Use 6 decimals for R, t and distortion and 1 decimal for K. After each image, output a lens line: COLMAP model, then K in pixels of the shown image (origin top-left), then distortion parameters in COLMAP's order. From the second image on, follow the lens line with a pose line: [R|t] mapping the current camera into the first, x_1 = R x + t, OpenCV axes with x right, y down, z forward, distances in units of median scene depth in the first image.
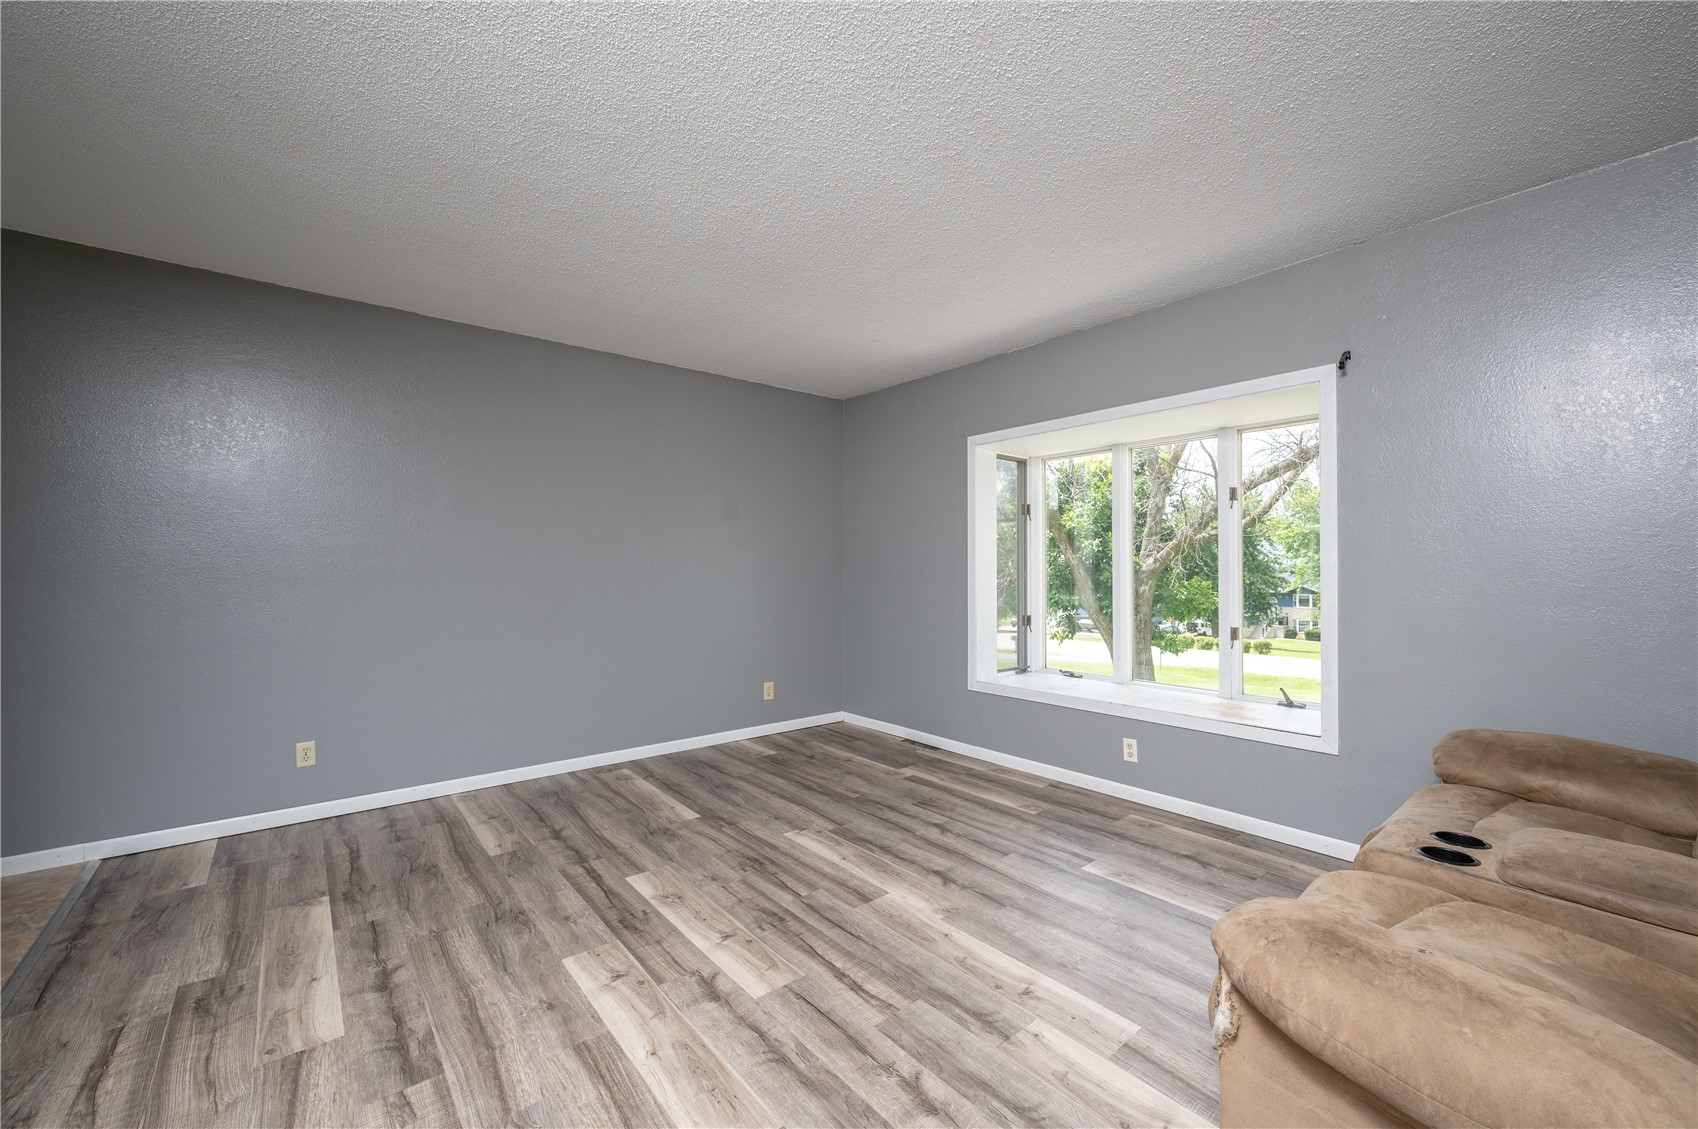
lens RADIAL K [[676.9, 0, 847.3], [0, 676.9, 568.1], [0, 0, 1]] dist [0.000226, -0.000007]
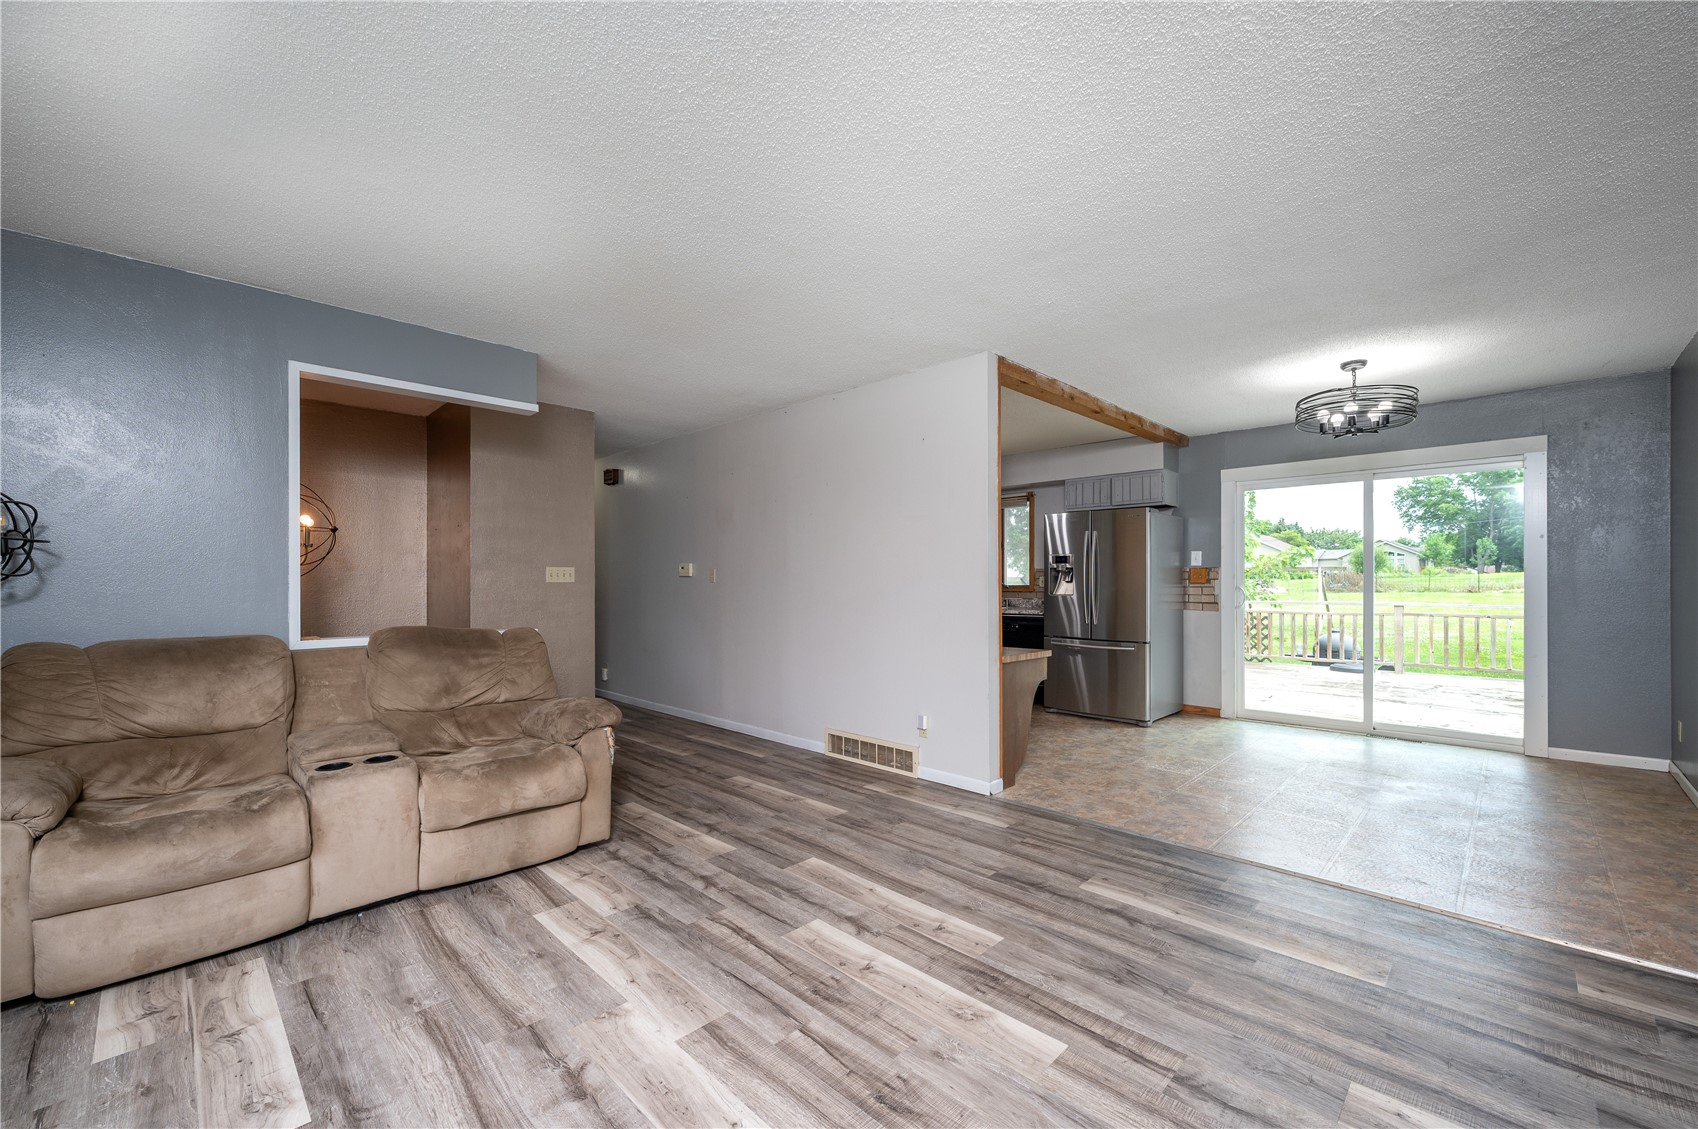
lens RADIAL K [[676.9, 0, 844.5], [0, 676.9, 578.4], [0, 0, 1]] dist [0.000226, -0.000007]
pose [[-0.994692, 0.004539, -0.102795, -0.051251], [0.005081, 0.999975, -0.005007, -0.003178], [0.102770, -0.005503, -0.994690, 2.040421]]
